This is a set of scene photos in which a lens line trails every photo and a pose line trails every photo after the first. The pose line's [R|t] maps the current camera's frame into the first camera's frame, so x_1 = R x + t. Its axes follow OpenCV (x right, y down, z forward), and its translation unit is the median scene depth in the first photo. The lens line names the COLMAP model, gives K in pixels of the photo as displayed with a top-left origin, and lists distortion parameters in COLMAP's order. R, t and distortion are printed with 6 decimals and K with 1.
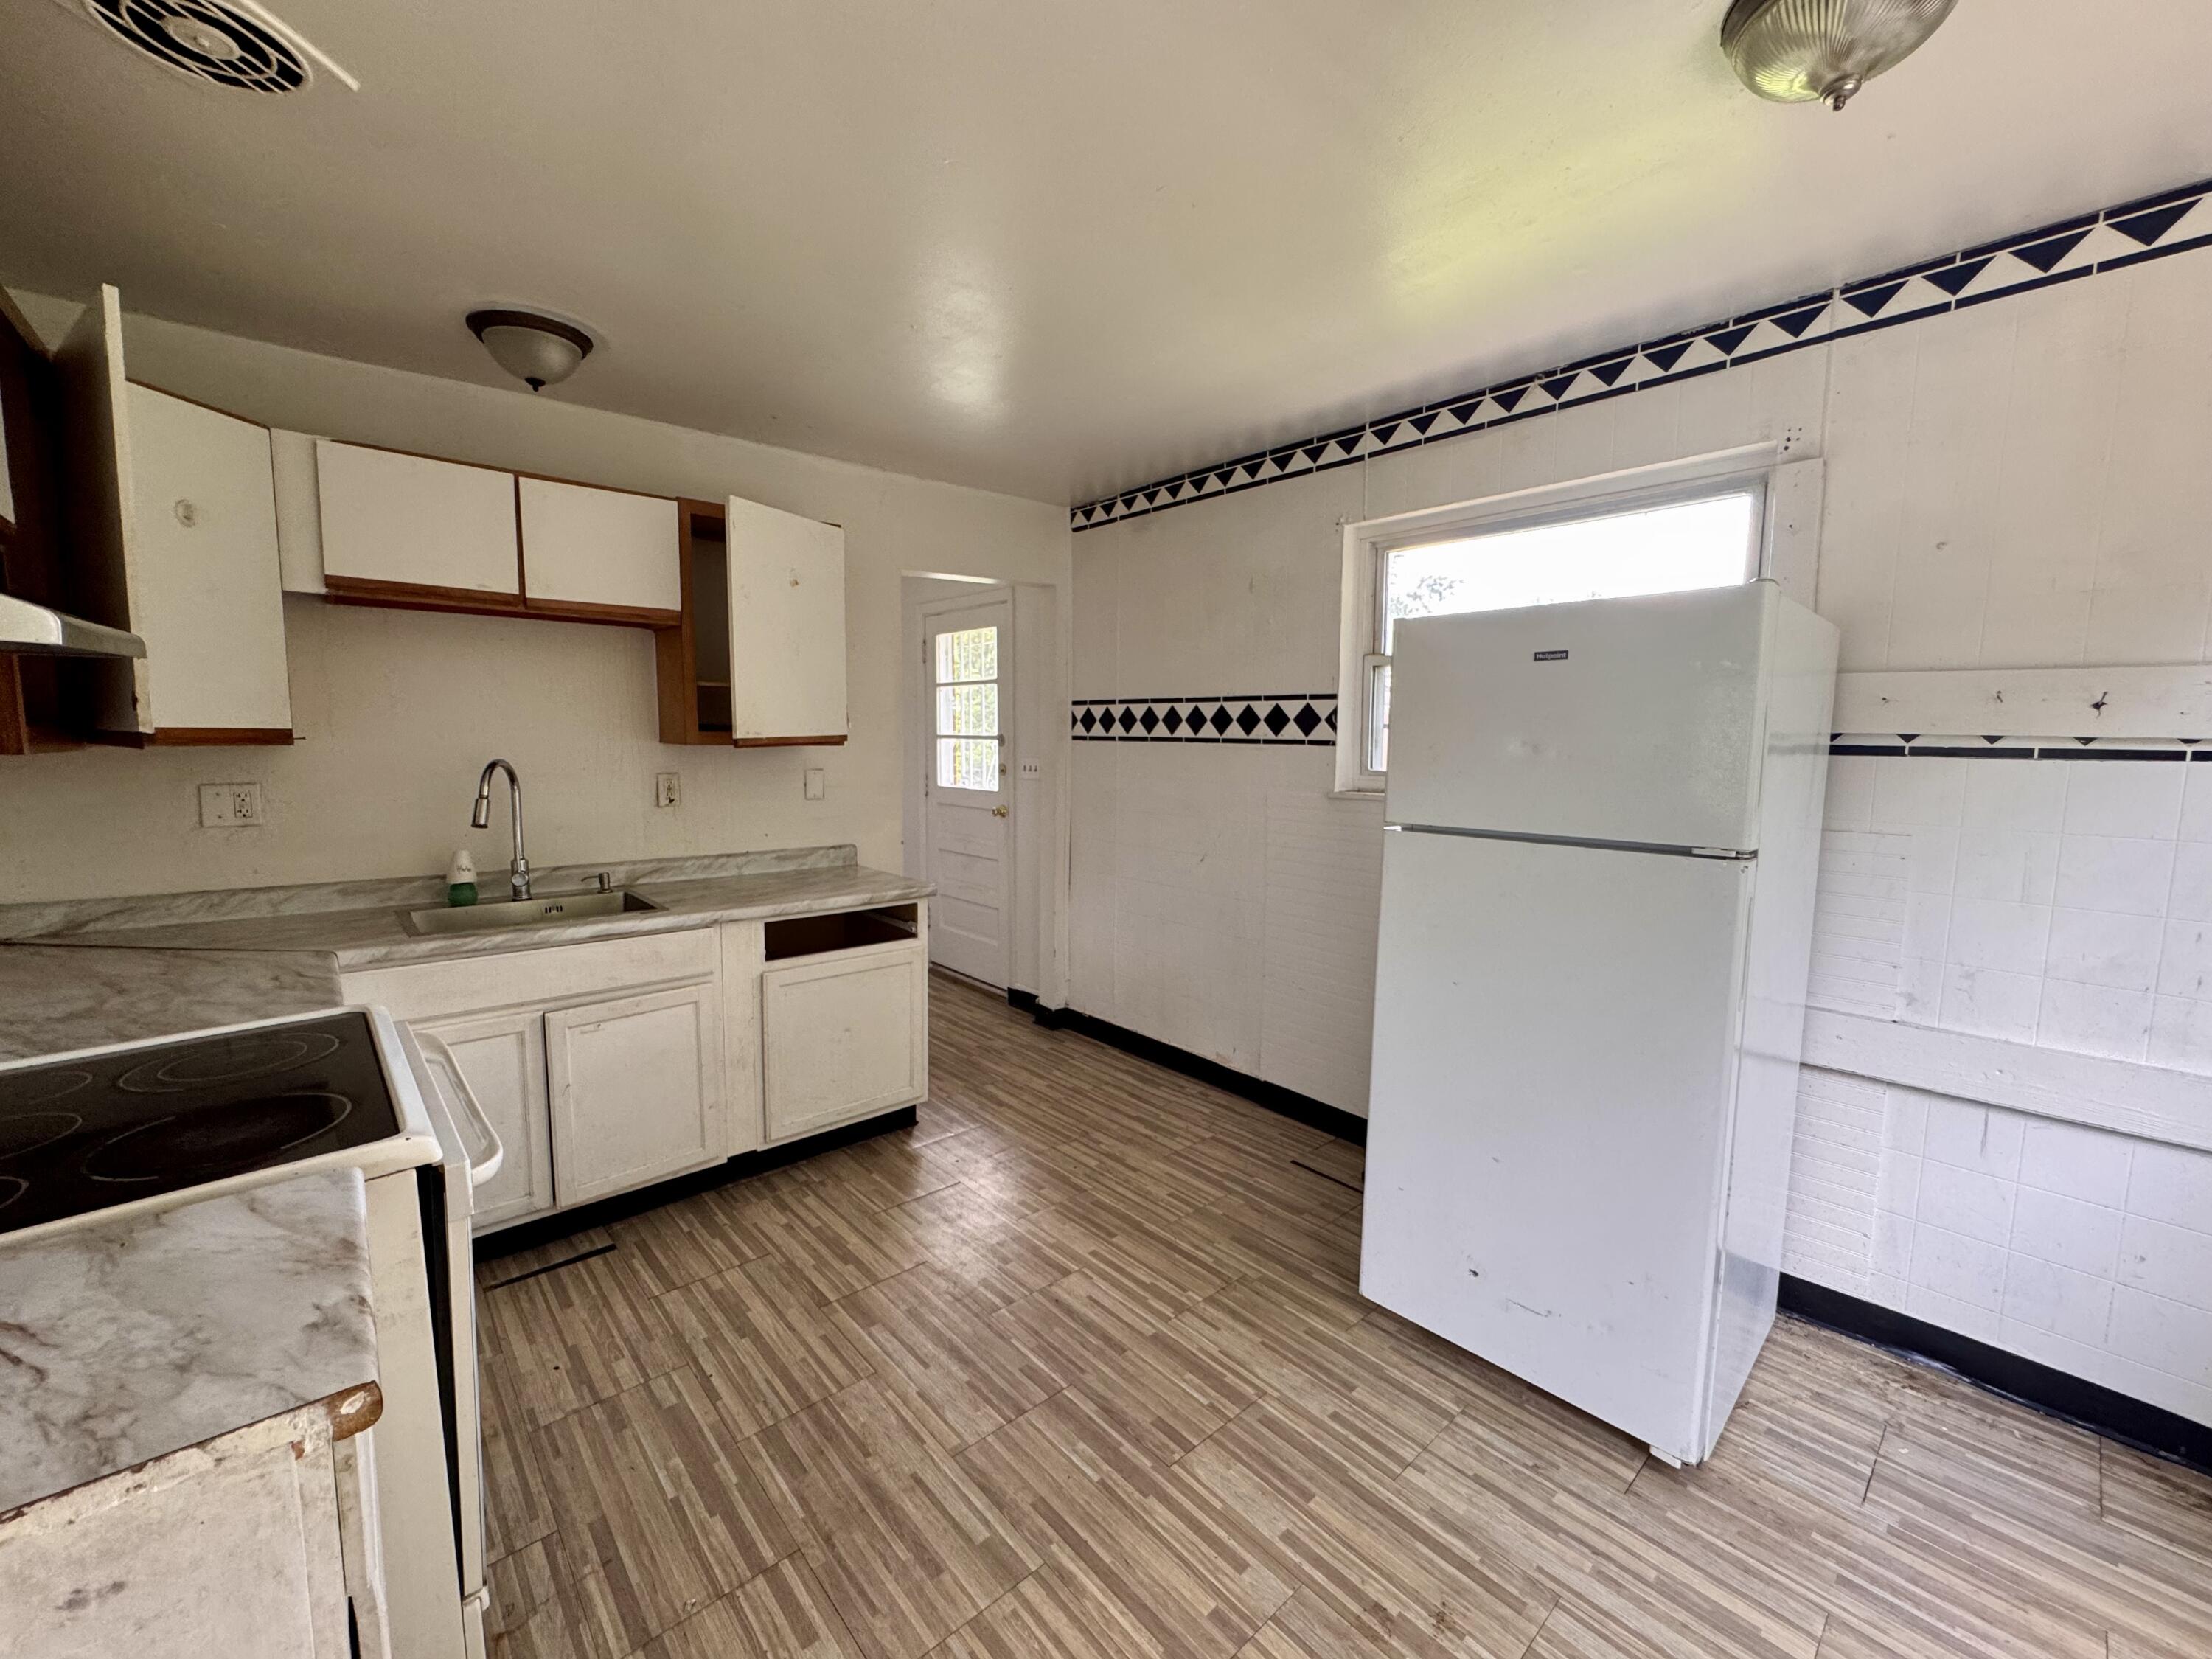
lens RADIAL K [[882.9, 0, 1110.5], [0, 882.9, 823.3], [0, 0, 1]] dist [0.013358, 0.000143]
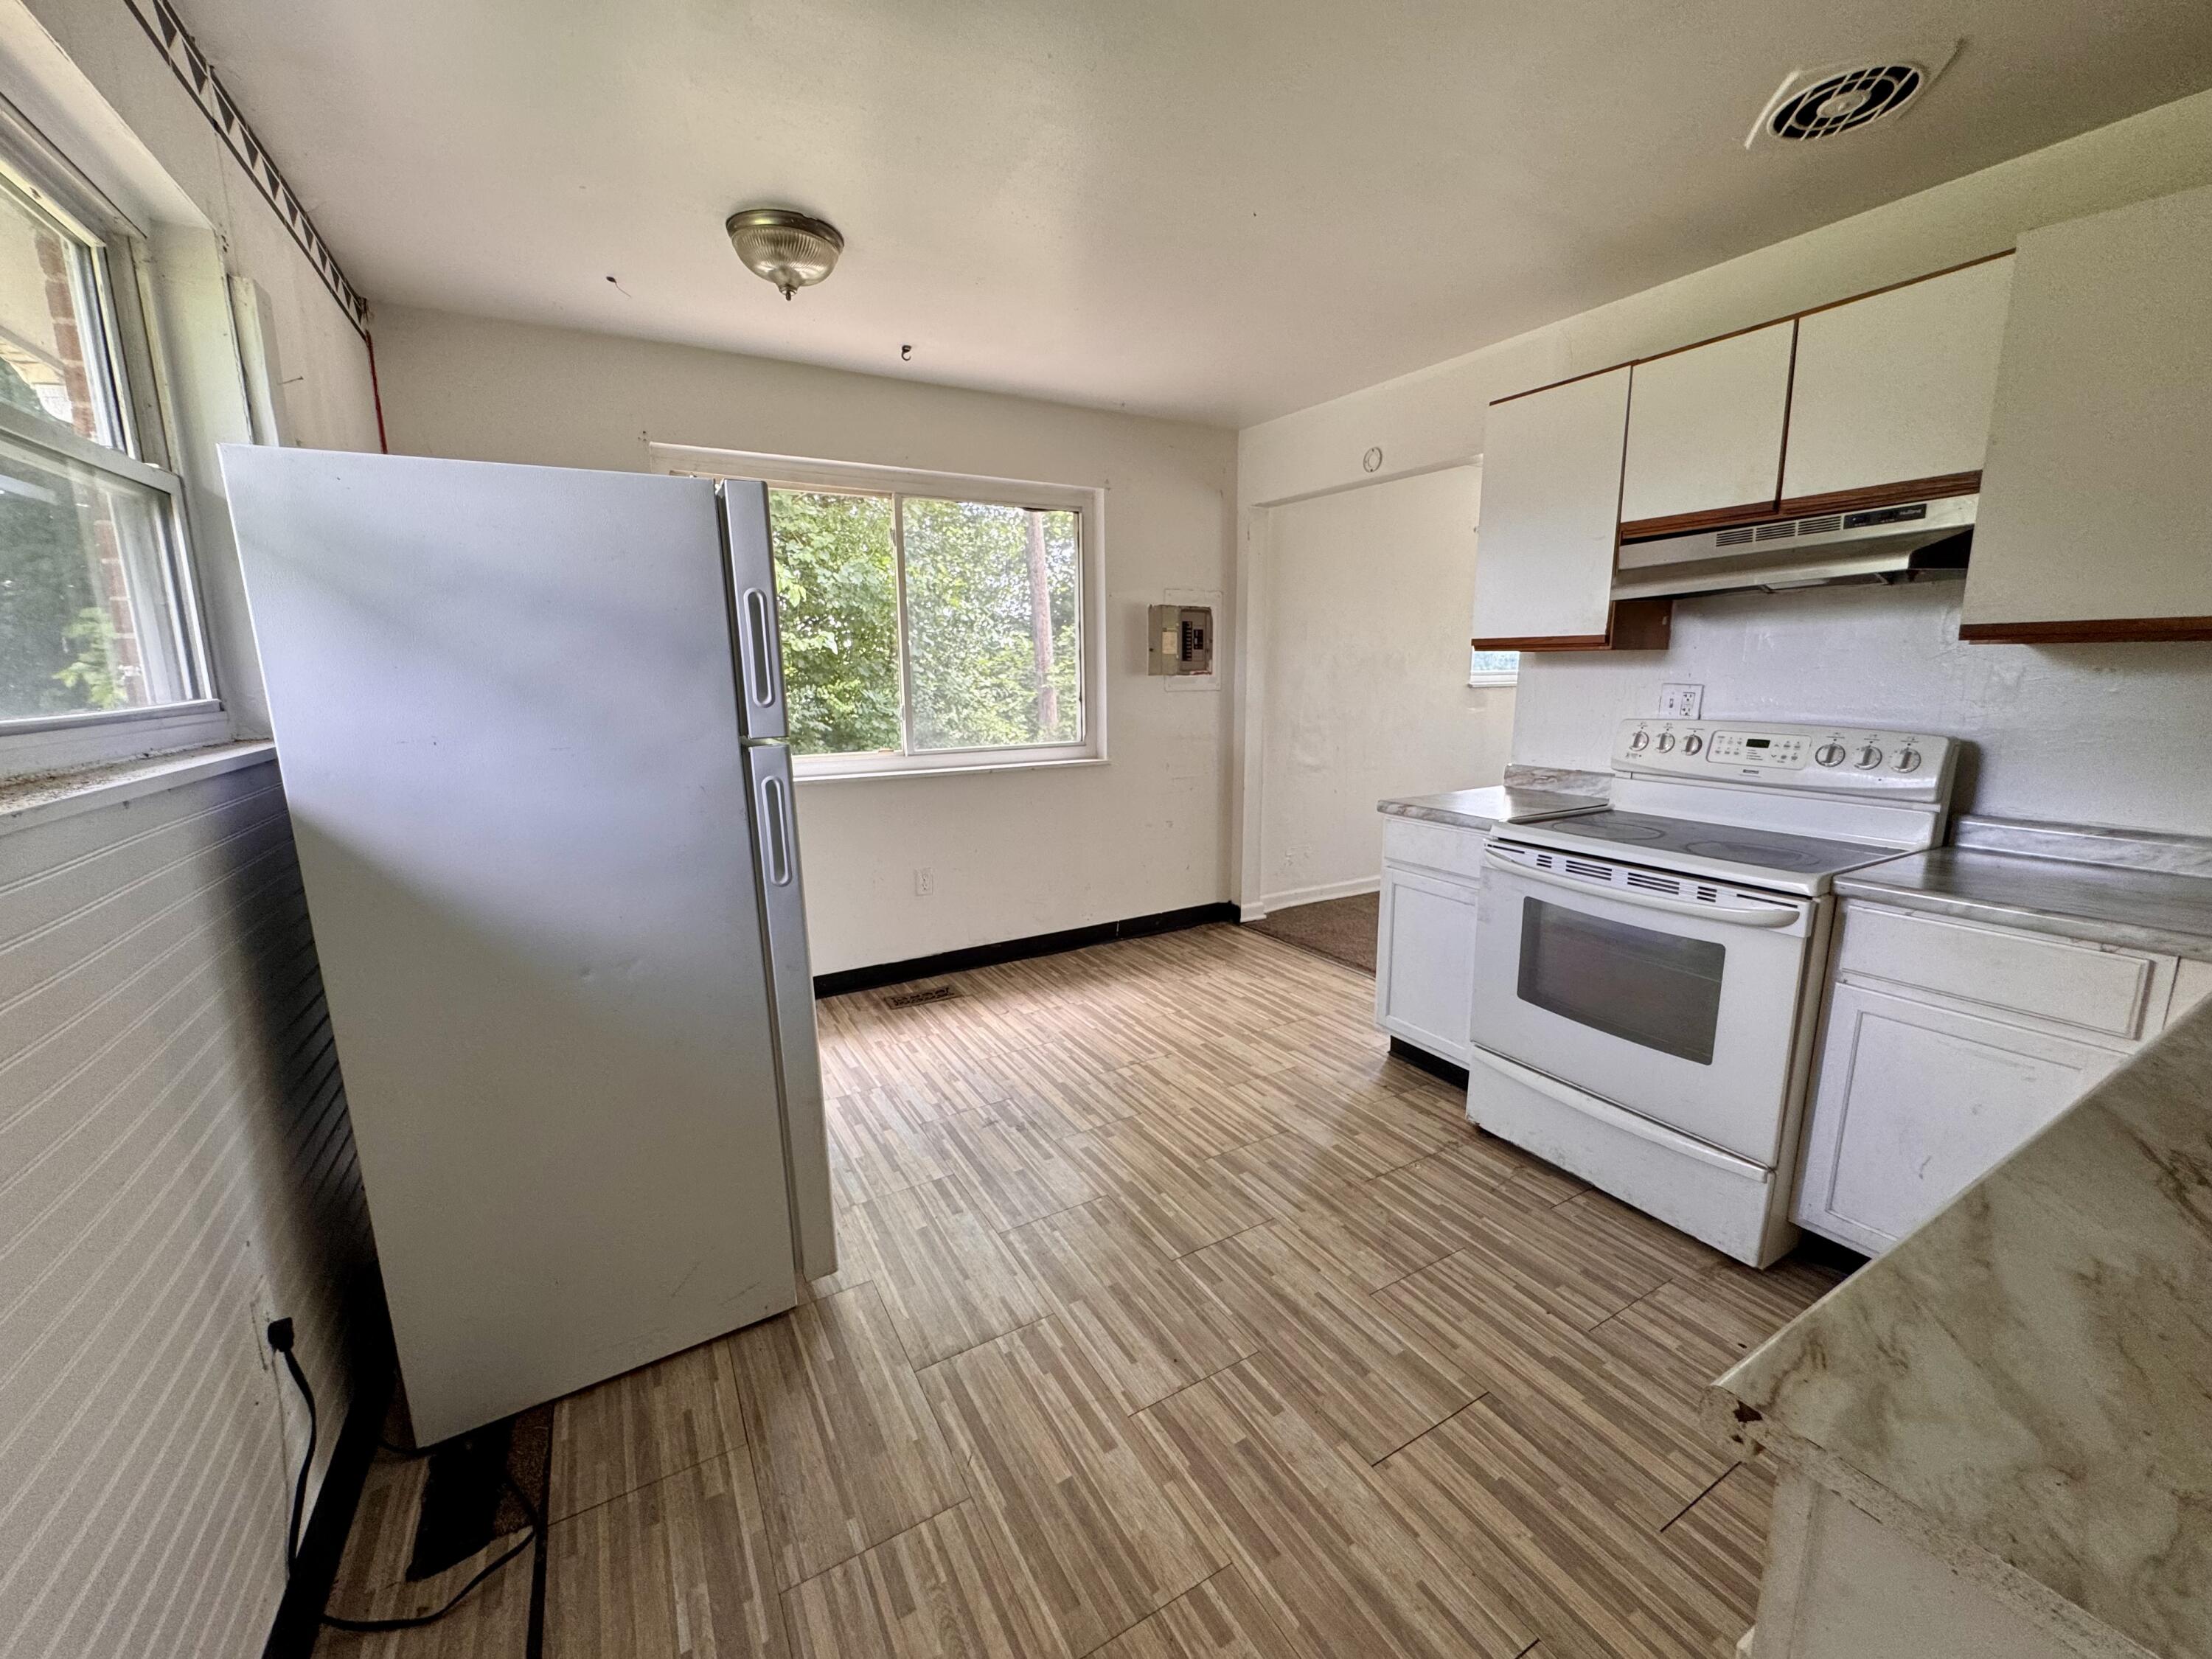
lens RADIAL K [[882.9, 0, 1111.4], [0, 882.9, 826.3], [0, 0, 1]] dist [0.013358, 0.000143]
pose [[-0.977157, -0.037628, 0.209160, -0.177834], [0.022581, 0.960245, 0.278244, -0.156824], [-0.211314, 0.276611, -0.937461, 1.902485]]
